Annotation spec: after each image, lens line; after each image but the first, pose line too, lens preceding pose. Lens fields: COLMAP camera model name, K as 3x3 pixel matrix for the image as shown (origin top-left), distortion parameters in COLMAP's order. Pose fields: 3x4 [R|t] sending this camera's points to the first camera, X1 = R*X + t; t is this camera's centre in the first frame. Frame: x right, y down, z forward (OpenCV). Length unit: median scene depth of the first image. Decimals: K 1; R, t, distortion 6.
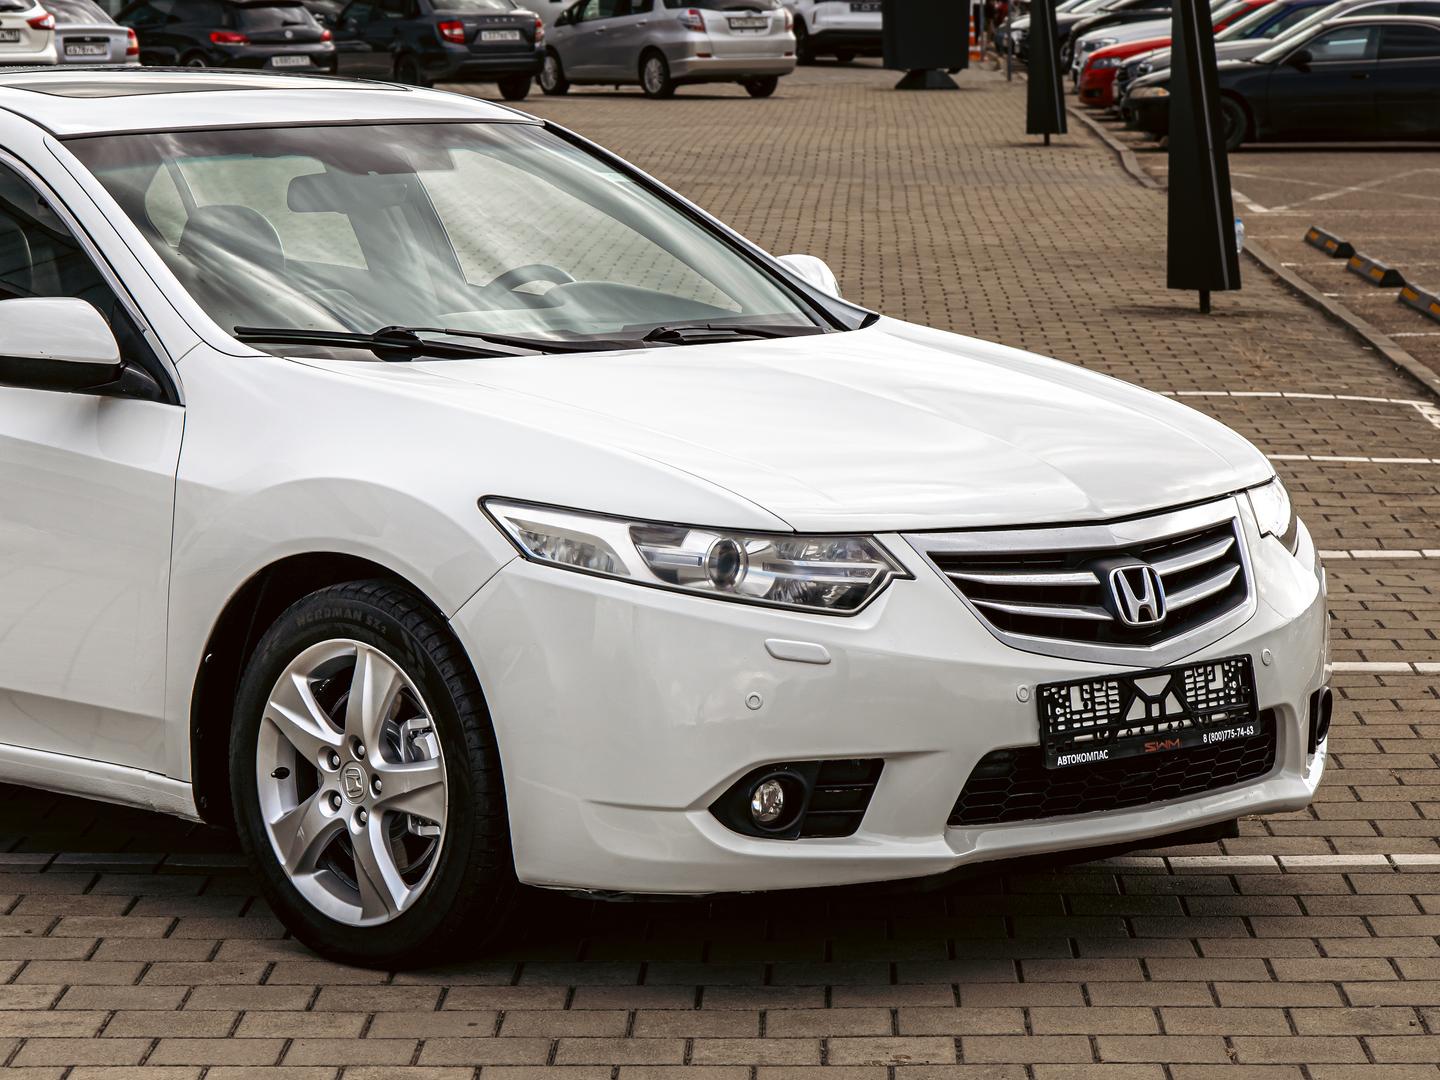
lens RADIAL K [[3787.0, 0, 720.0], [0, 3787.0, 540.0], [0, 0, 1]] dist [-0.078141, 0.331449]
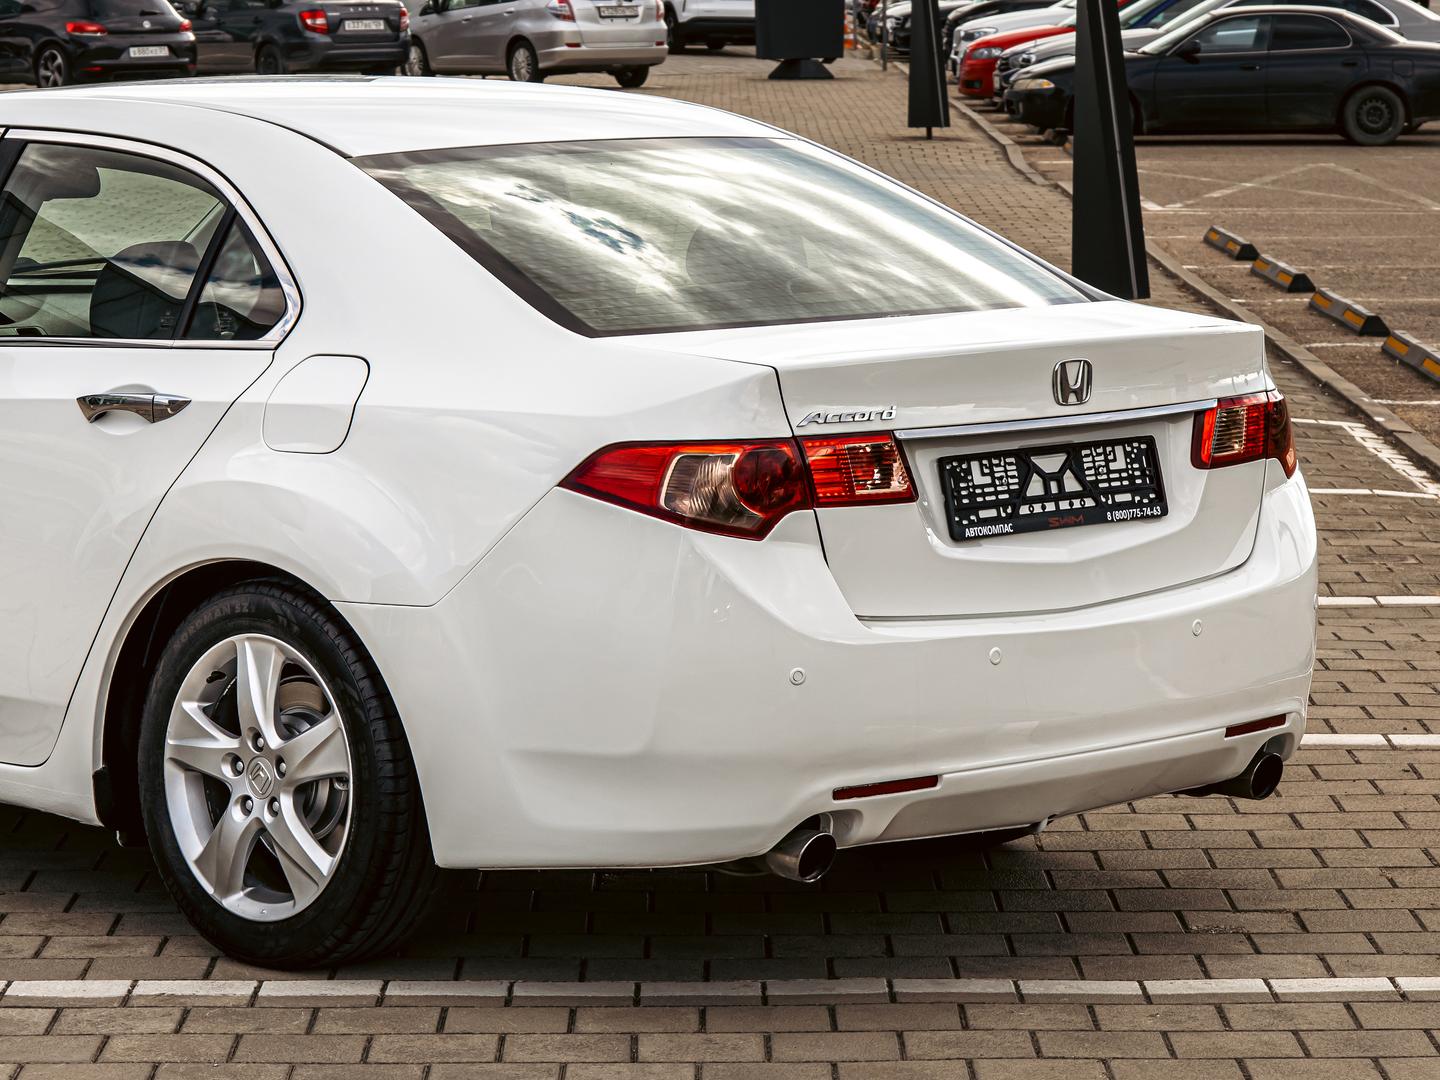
lens RADIAL K [[3168.1, 0, 720.0], [0, 3168.1, 540.0], [0, 0, 1]] dist [-0.044528, -0.171218]
pose [[0.998343, -0.011738, 0.056337, -0.014801], [0.009448, 0.999125, 0.040735, -0.035072], [-0.056766, -0.040136, 0.997580, 0.185979]]
